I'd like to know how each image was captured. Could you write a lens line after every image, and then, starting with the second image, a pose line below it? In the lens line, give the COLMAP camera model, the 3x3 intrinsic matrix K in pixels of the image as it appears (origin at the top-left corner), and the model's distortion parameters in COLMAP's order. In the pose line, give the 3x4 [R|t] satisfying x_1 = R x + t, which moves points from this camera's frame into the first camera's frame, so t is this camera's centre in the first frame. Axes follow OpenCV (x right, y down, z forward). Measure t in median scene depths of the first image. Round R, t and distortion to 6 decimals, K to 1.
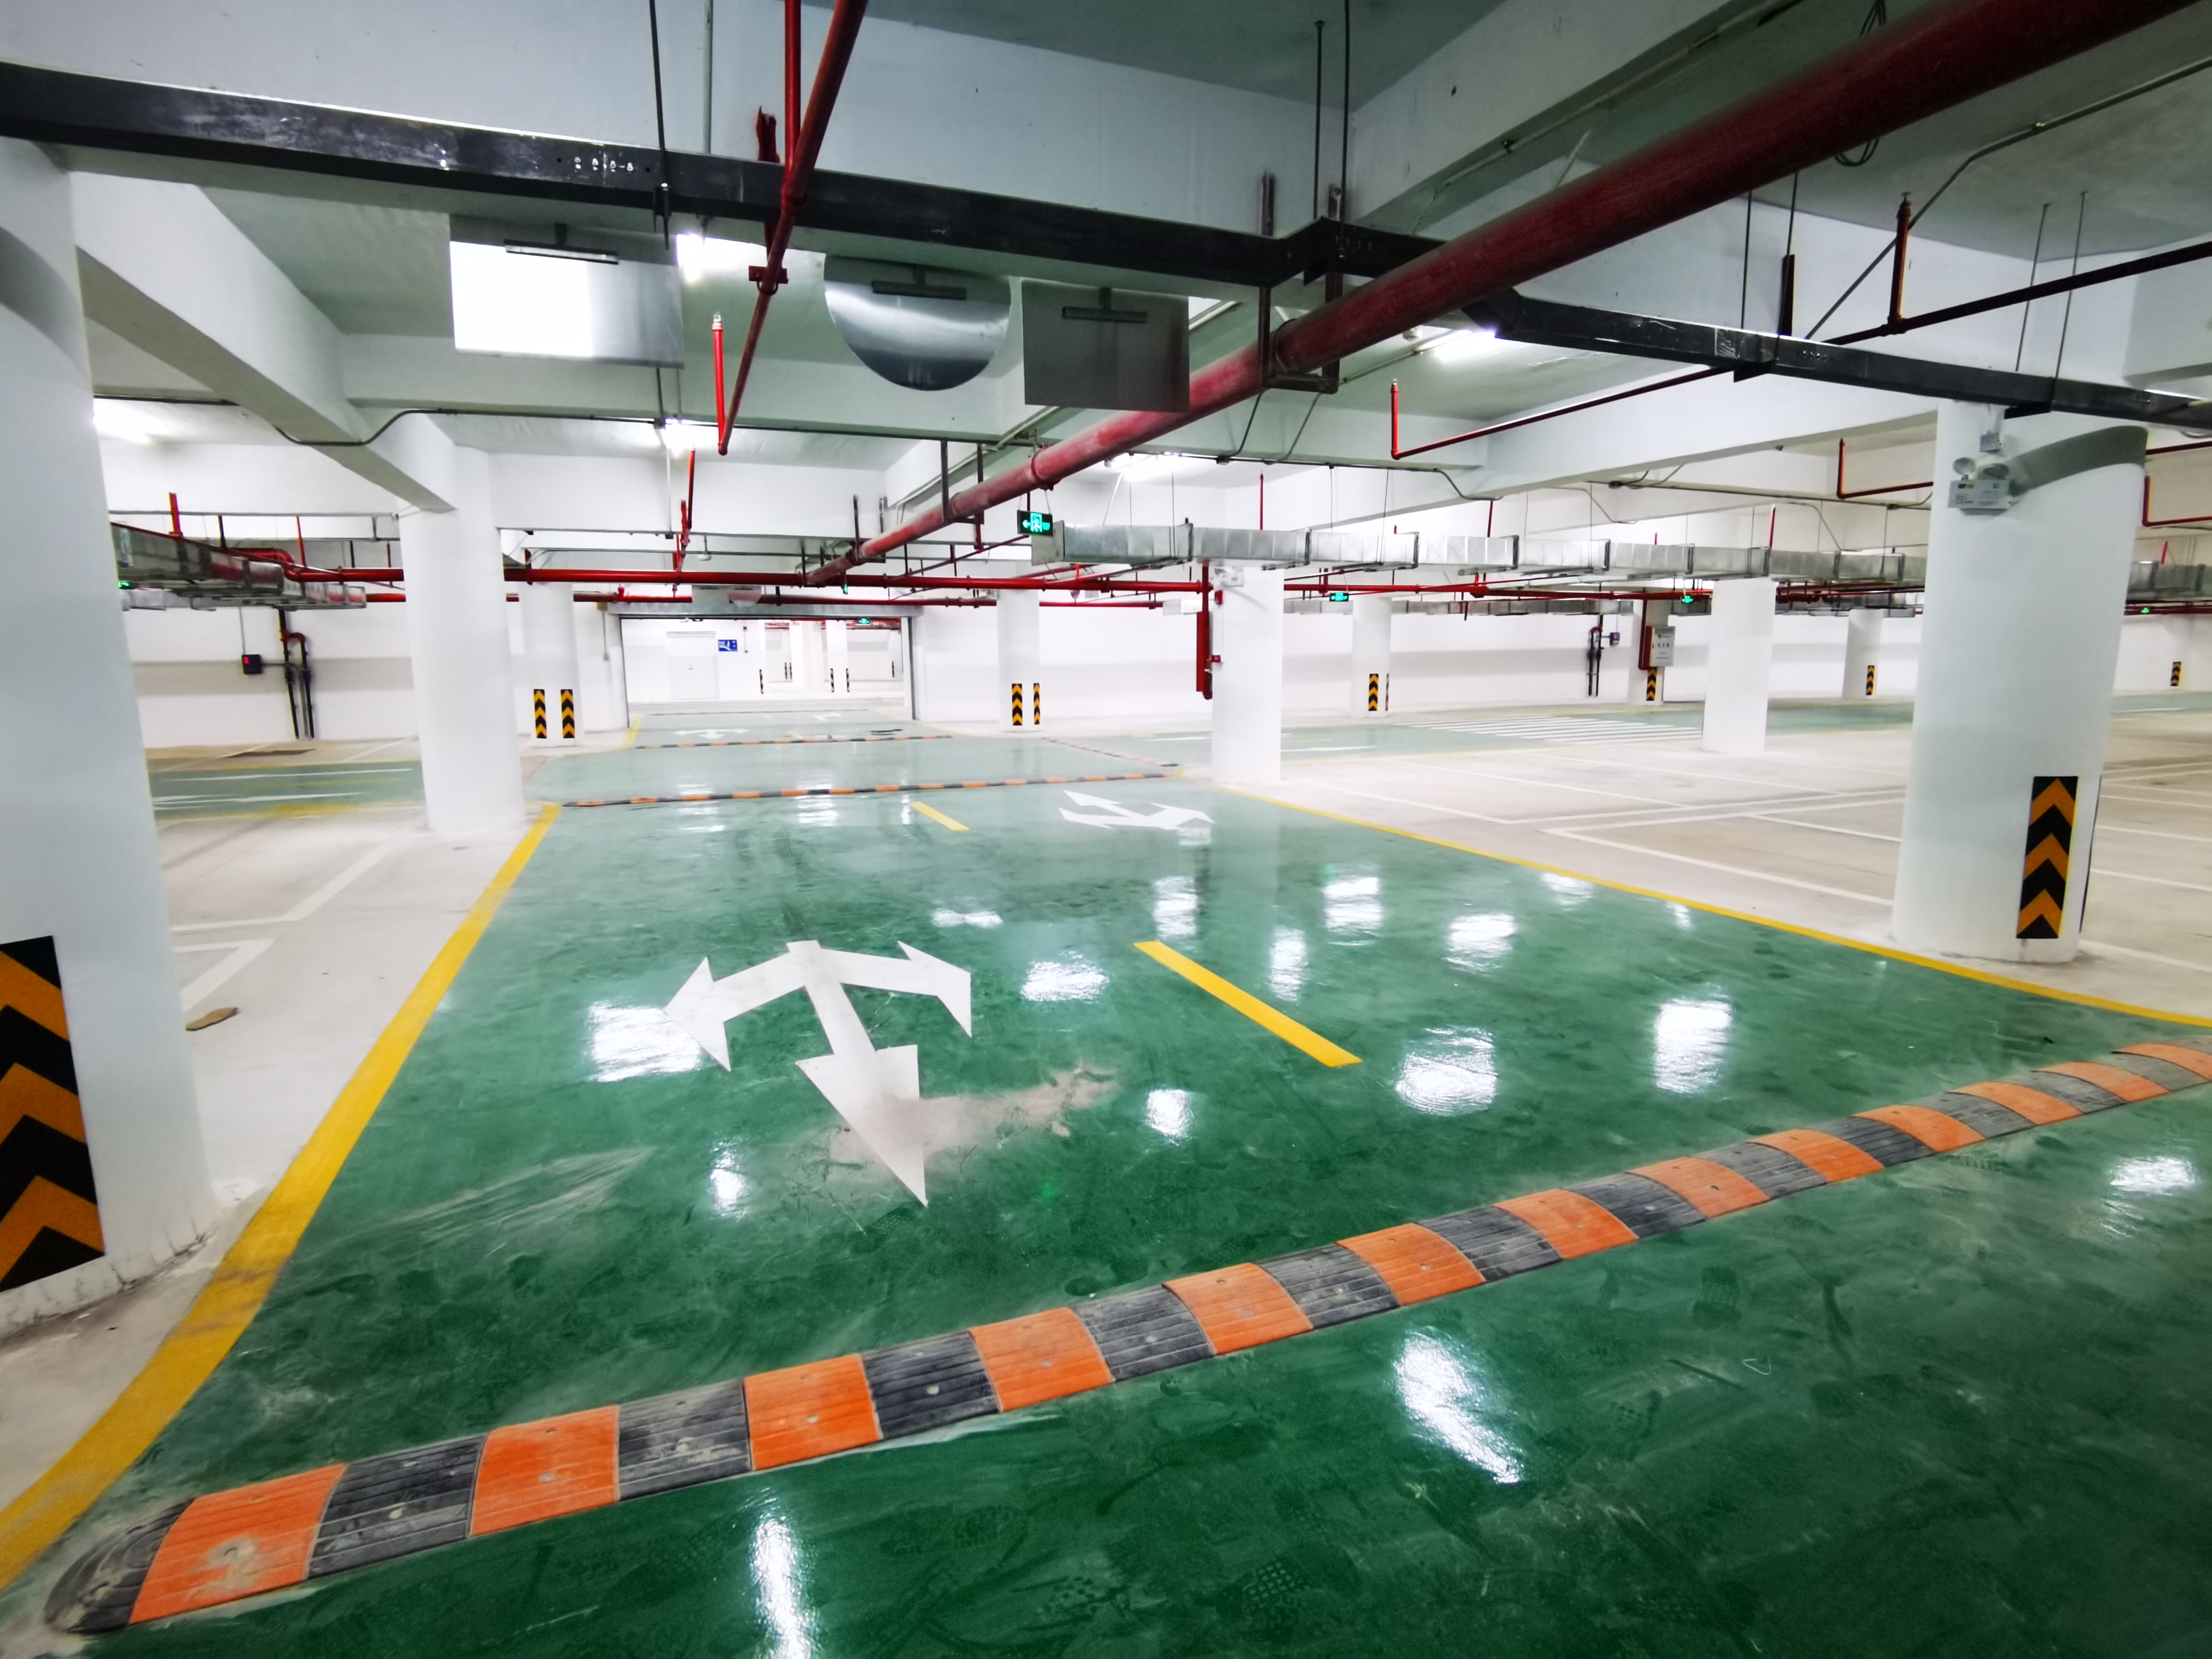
lens RADIAL K [[1121.1, 0, 1102.4], [0, 1121.1, 826.4], [0, 0, 1]] dist [-0.029291, -0.000207]
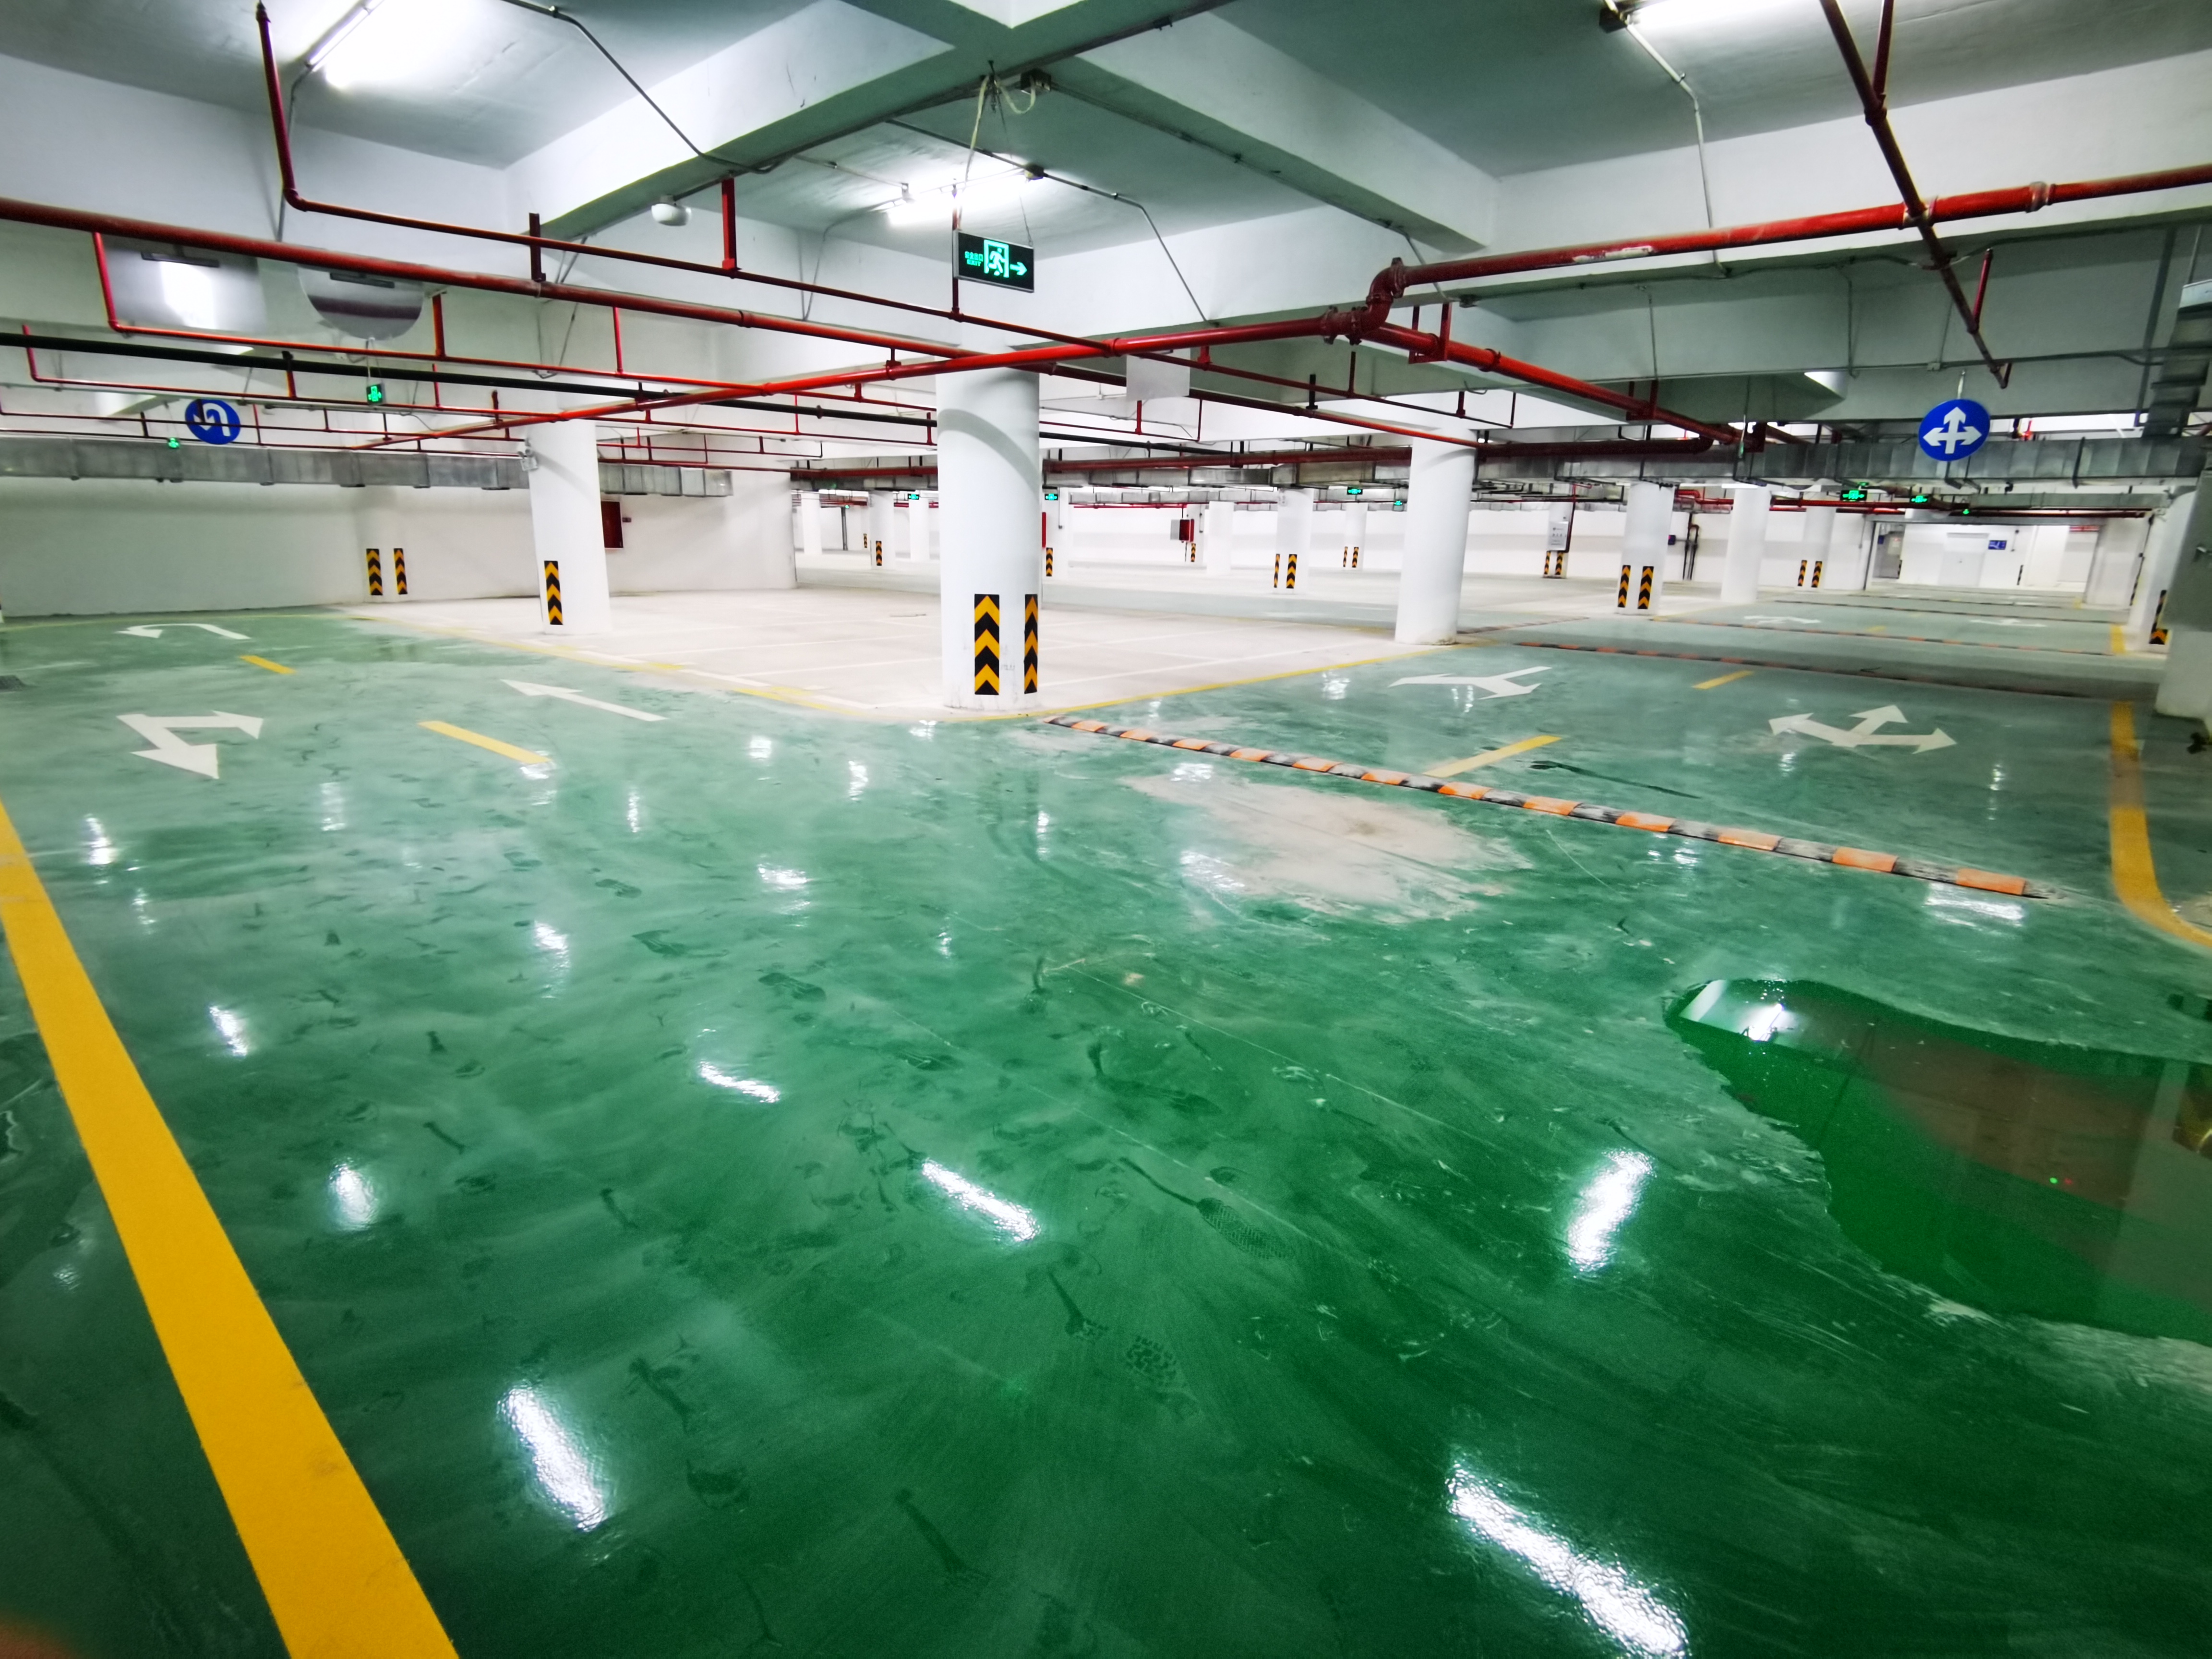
lens RADIAL K [[1121.1, 0, 1108.0], [0, 1121.1, 822.5], [0, 0, 1]] dist [-0.029291, -0.000207]
pose [[0.451881, 0.251008, -0.856037, 0.632758], [-0.171820, 0.966120, 0.192588, 0.138691], [0.875375, 0.060057, 0.479699, -0.848331]]
